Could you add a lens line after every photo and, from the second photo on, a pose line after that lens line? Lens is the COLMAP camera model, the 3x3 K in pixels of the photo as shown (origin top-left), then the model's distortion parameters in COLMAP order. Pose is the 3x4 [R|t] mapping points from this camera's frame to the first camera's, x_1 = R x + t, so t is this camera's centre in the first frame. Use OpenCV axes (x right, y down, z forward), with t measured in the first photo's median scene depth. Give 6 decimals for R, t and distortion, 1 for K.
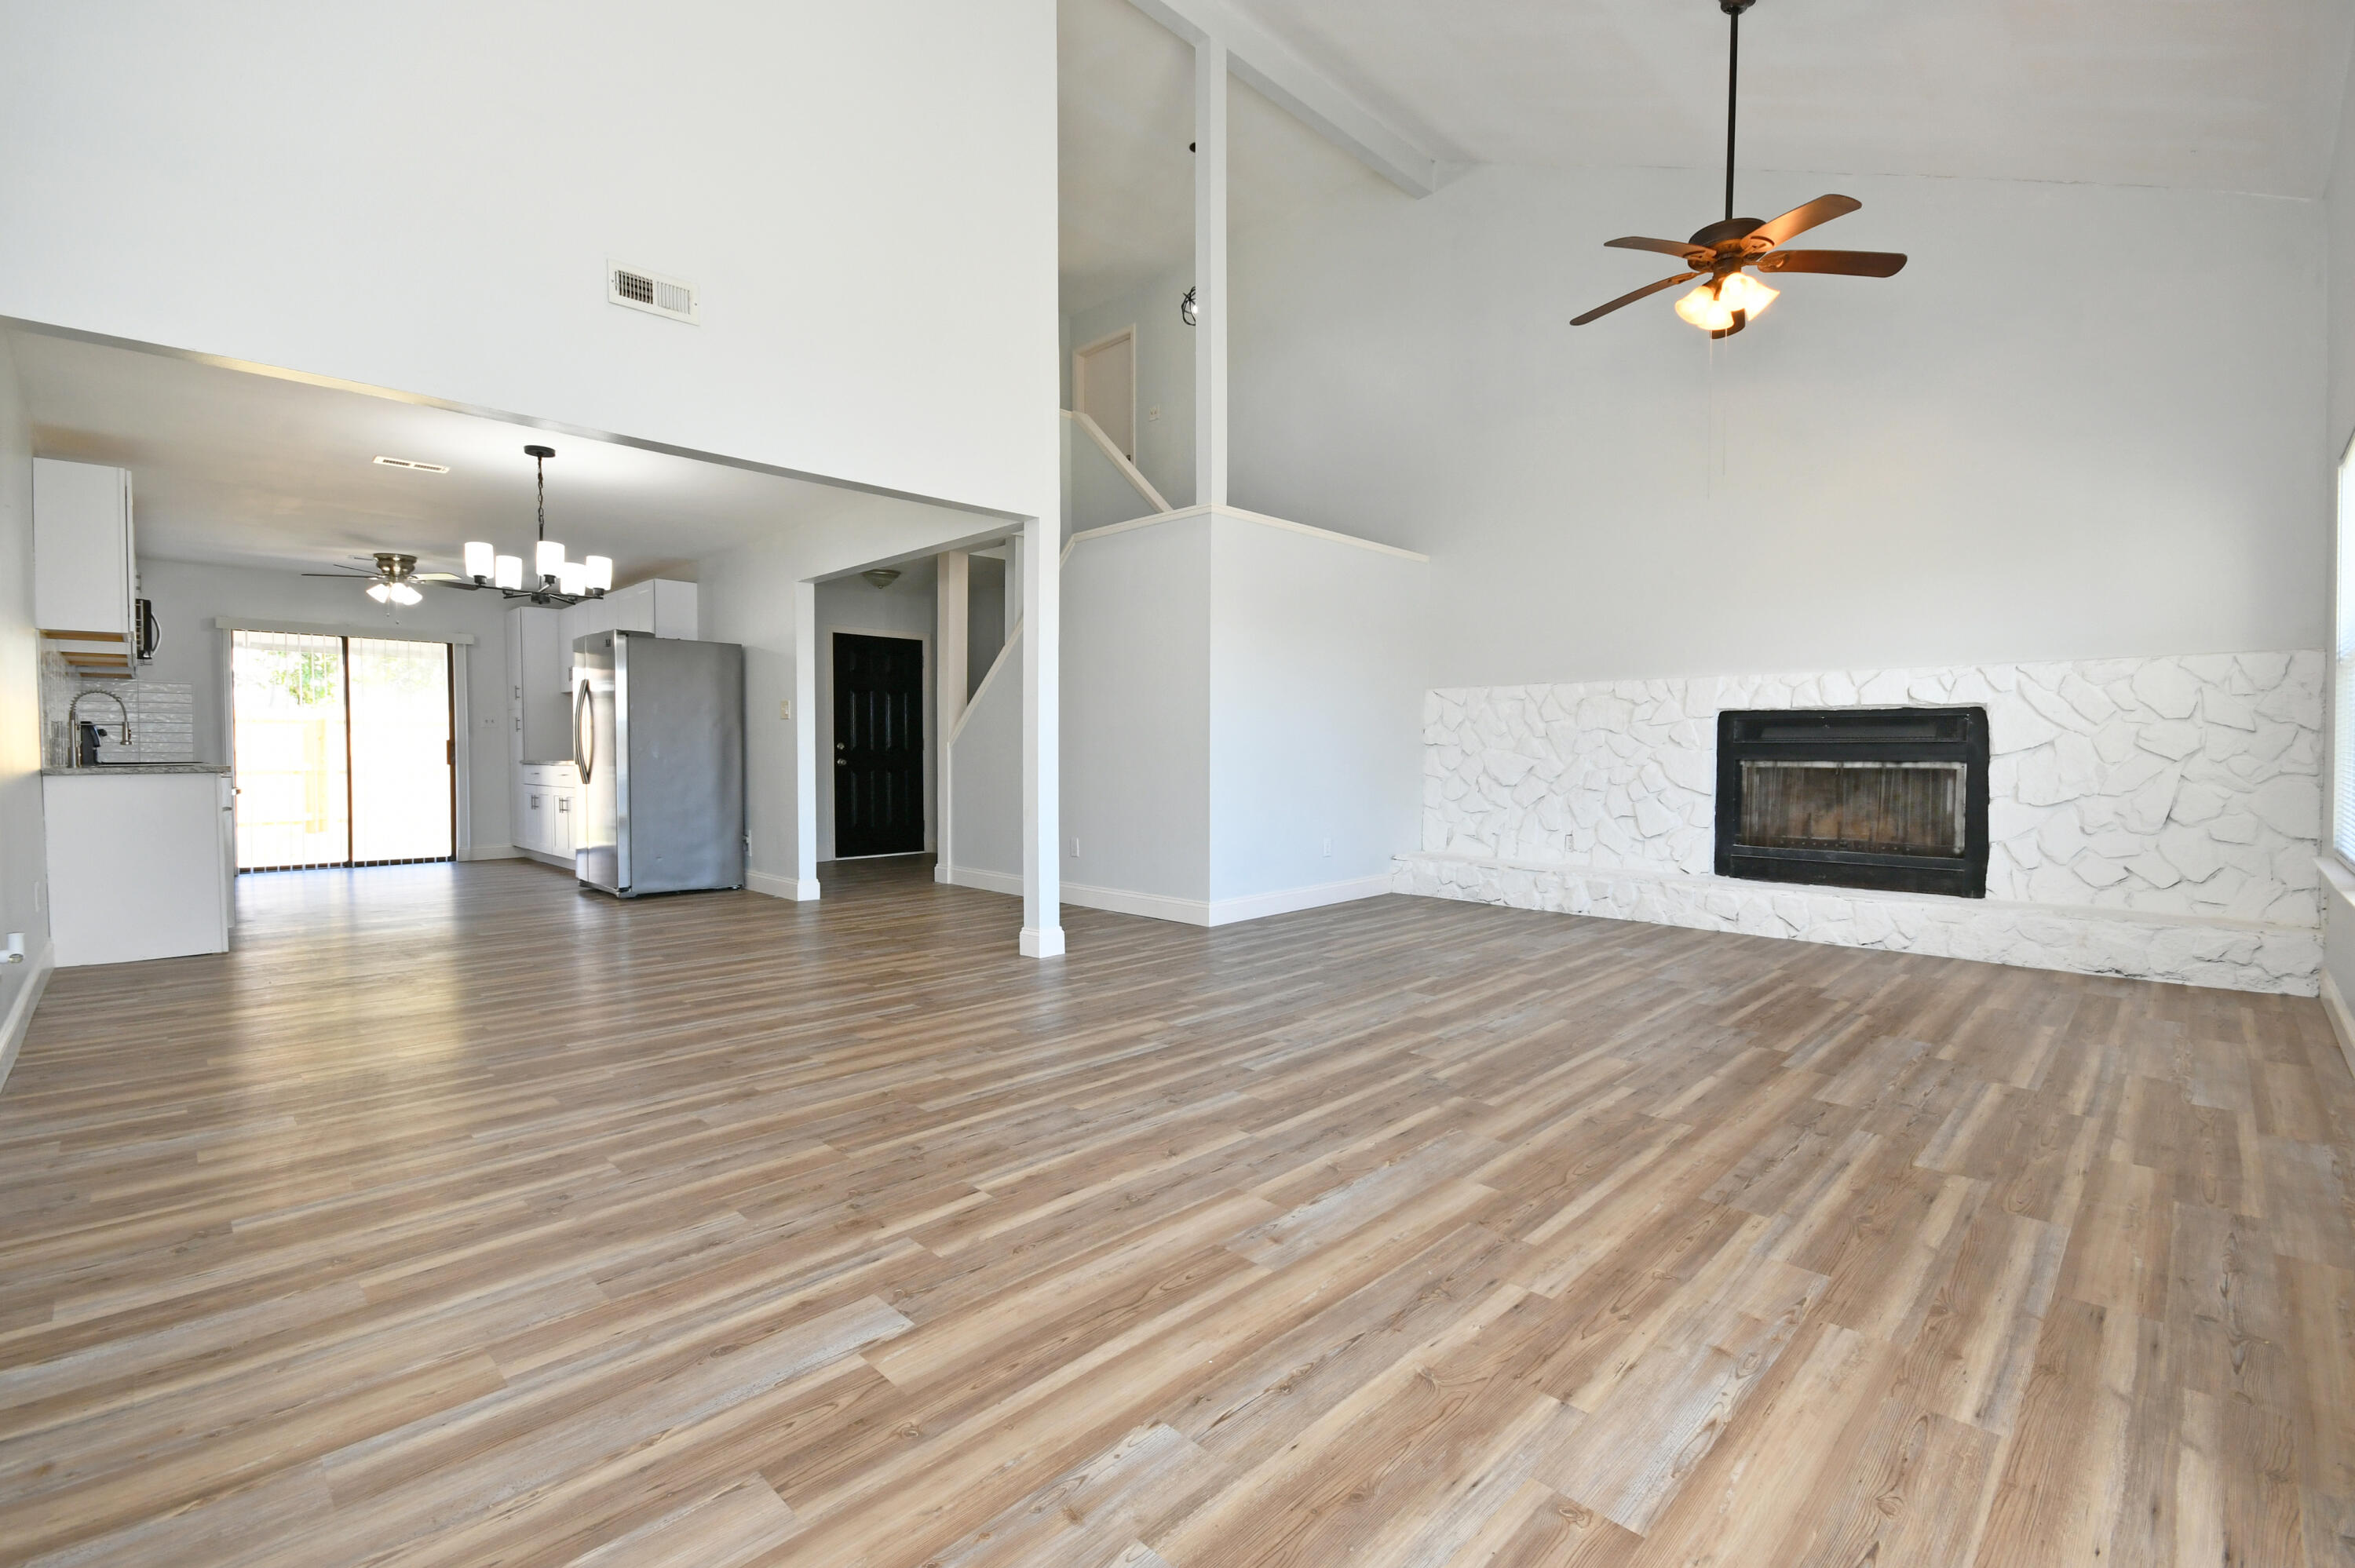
lens RADIAL K [[1053.0, 0, 1187.8], [0, 1053.0, 778.2], [0, 0, 1]] dist [0.002536, -0.017070]
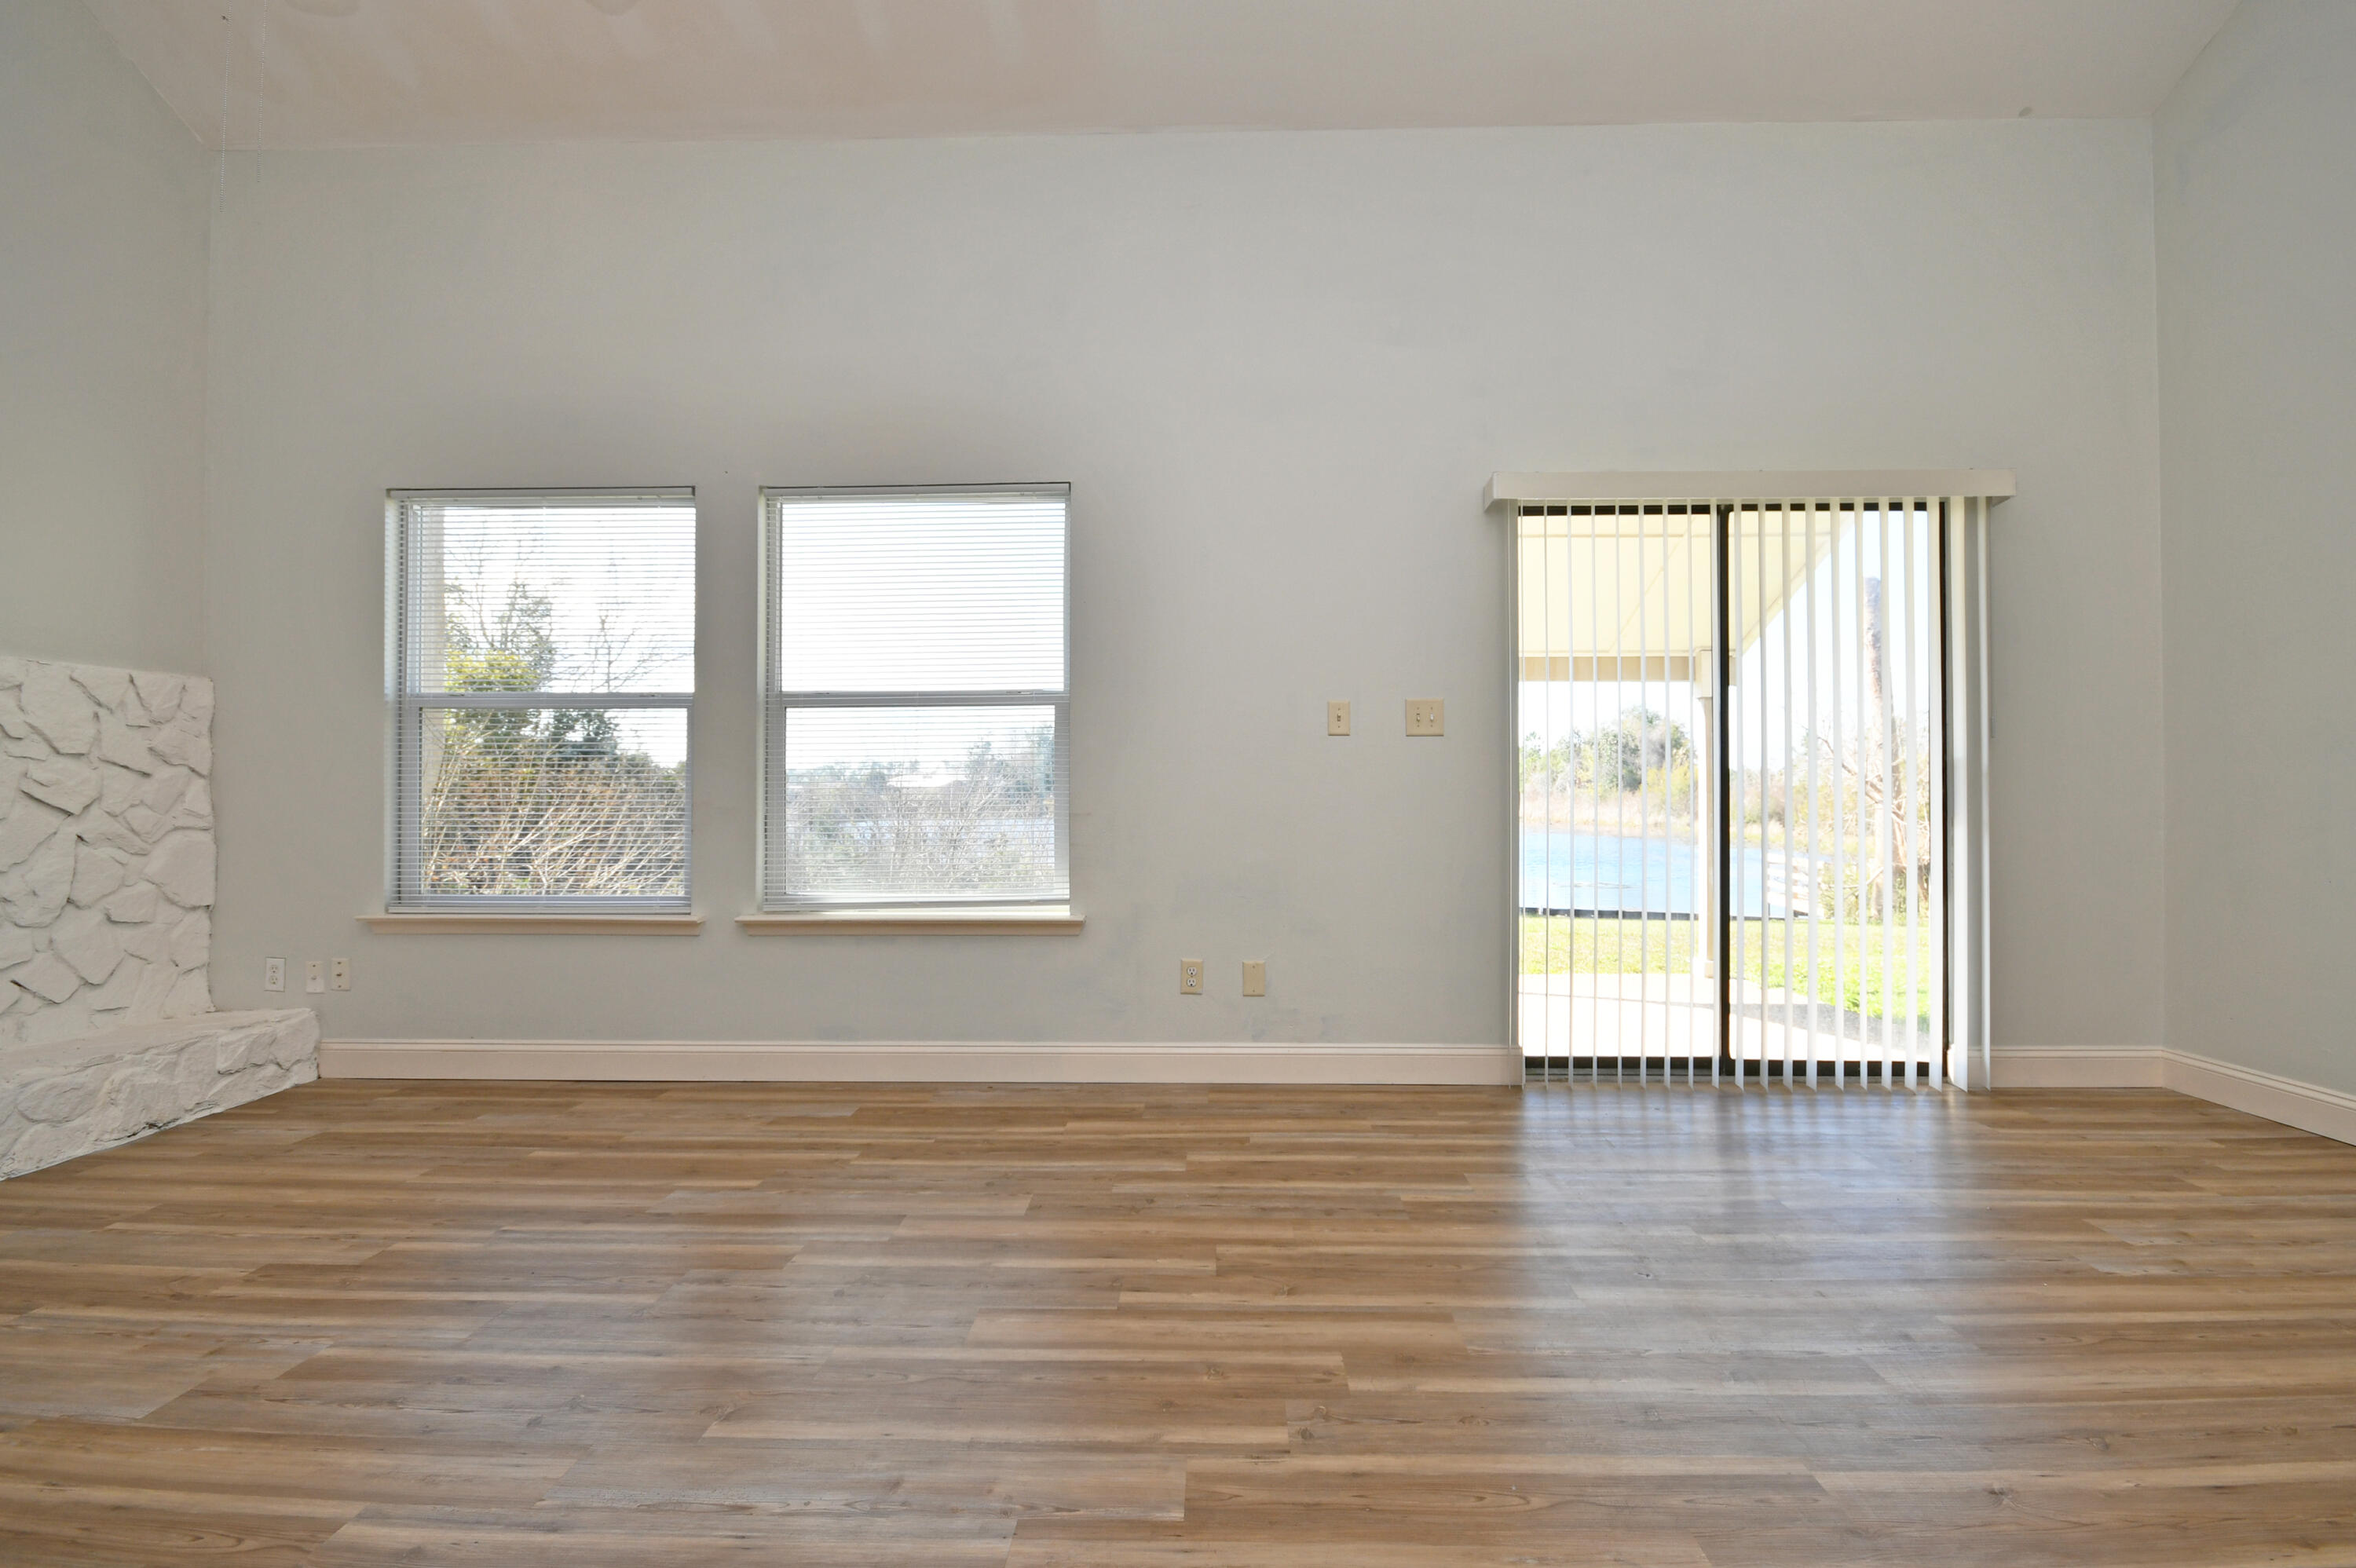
lens RADIAL K [[1092.3, 0, 1178.0], [0, 1092.3, 784.0], [0, 0, 1]] dist [0.002064, -0.012688]
pose [[-0.686830, 0.011626, 0.726726, -0.134713], [0.023463, 0.999706, 0.006181, -0.042341], [-0.726440, 0.021297, -0.686900, 1.651957]]
